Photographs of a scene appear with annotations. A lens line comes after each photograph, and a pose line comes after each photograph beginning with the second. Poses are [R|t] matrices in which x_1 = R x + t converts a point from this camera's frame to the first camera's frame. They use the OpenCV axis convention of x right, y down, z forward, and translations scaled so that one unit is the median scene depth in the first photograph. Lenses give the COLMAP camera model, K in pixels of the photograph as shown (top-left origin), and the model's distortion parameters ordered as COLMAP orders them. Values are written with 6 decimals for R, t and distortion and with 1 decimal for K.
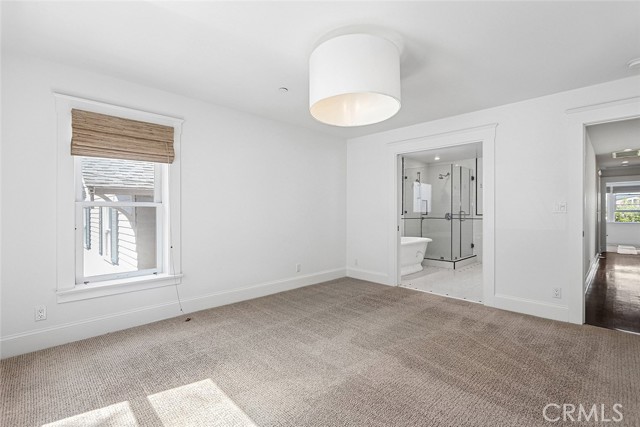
lens RADIAL K [[293.6, 0, 314.9], [0, 293.6, 213.1], [0, 0, 1]] dist [0.001014, -0.000602]
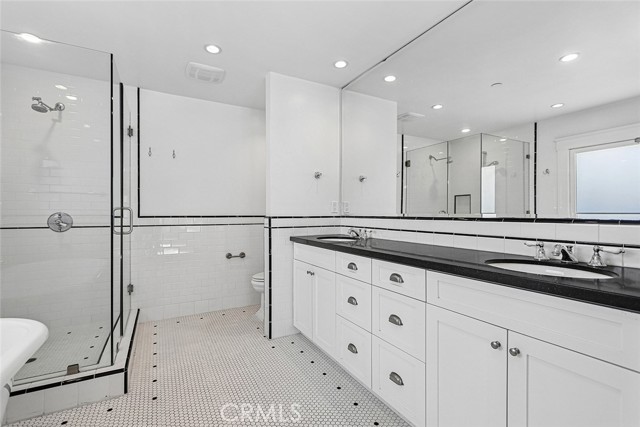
lens RADIAL K [[293.6, 0, 314.9], [0, 293.6, 213.1], [0, 0, 1]] dist [0.001014, -0.000602]
pose [[0.284314, -0.002872, 0.958727, 0.423967], [0.005103, 0.999986, 0.001482, 0.003164], [-0.958718, 0.004471, 0.284324, 1.297124]]
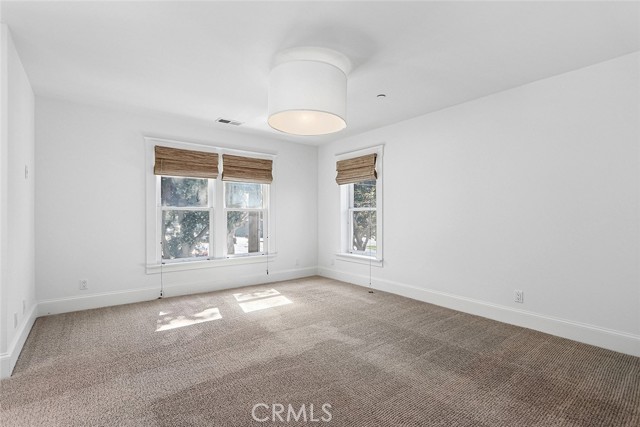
lens RADIAL K [[291.2, 0, 310.8], [0, 291.2, 215.7], [0, 0, 1]] dist [-0.001682, -0.000334]
pose [[-0.112018, 0.001894, -0.993704, 0.869485], [-0.005898, 0.999979, 0.002571, 0.003017], [0.993689, 0.006149, -0.112005, 0.791787]]
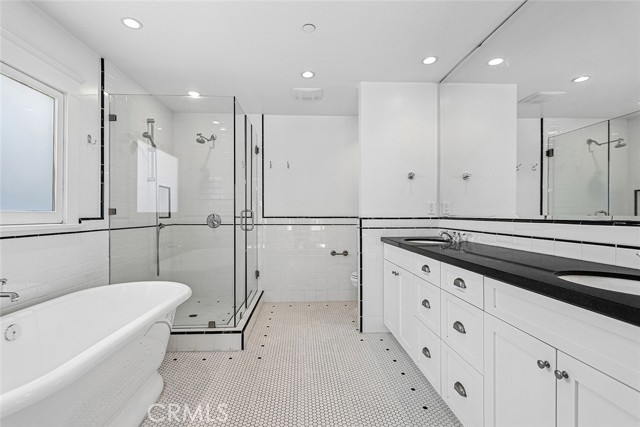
lens RADIAL K [[295.0, 0, 308.0], [0, 295.0, 213.8], [0, 0, 1]] dist [0.002156, -0.000339]
pose [[0.683366, -0.002340, 0.730072, 0.425446], [0.005612, 0.999982, -0.002047, 0.003088], [-0.730054, 0.005496, 0.683367, 1.169930]]
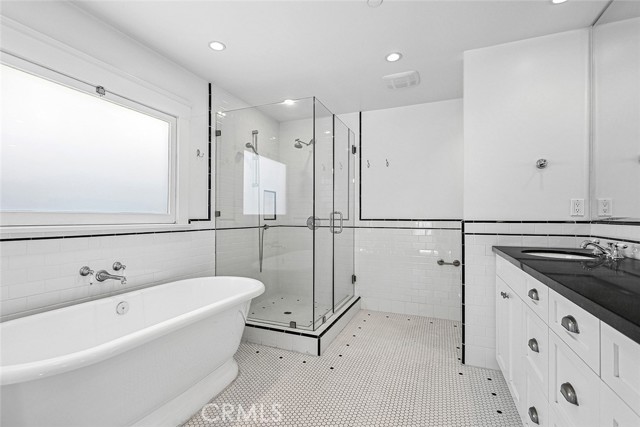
lens RADIAL K [[293.7, 0, 310.9], [0, 293.7, 216.1], [0, 0, 1]] dist [0.001170, -0.000275]
pose [[0.929310, -0.001131, 0.369300, 0.570695], [0.003306, 0.999981, -0.005257, 0.005203], [-0.369287, 0.006106, 0.929295, 1.137473]]
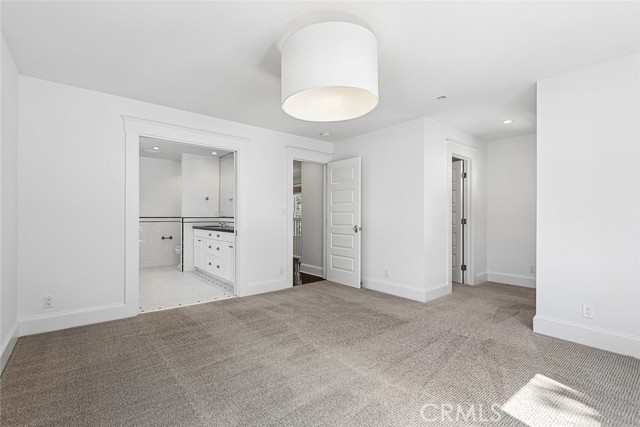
lens RADIAL K [[293.6, 0, 314.9], [0, 293.6, 213.1], [0, 0, 1]] dist [0.001014, -0.000602]
pose [[0.096725, 0.005598, 0.995295, -0.558524], [0.003679, 0.999975, -0.005982, 0.000841], [-0.995304, 0.004240, 0.096702, 0.661594]]
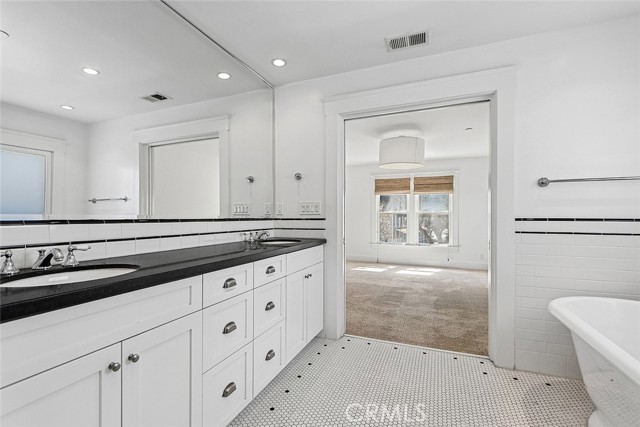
lens RADIAL K [[305.5, 0, 312.2], [0, 305.5, 212.7], [0, 0, 1]] dist [-0.000618, -0.000397]
pose [[-0.914548, -0.008222, -0.404395, 1.135953], [-0.004137, 0.999931, -0.010973, 0.007151], [0.404457, -0.008363, -0.914519, 1.922899]]
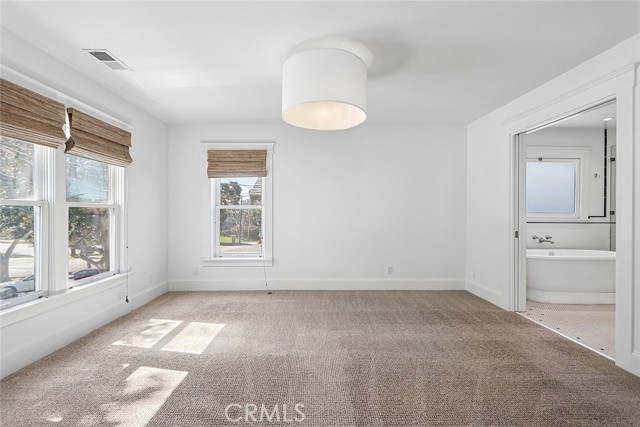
lens RADIAL K [[305.5, 0, 312.2], [0, 305.5, 212.7], [0, 0, 1]] dist [-0.000618, -0.000397]
pose [[0.725148, -0.000658, -0.688593, 0.602166], [-0.003515, 0.999983, -0.004657, 0.003620], [0.688584, 0.005797, 0.725133, 0.114794]]
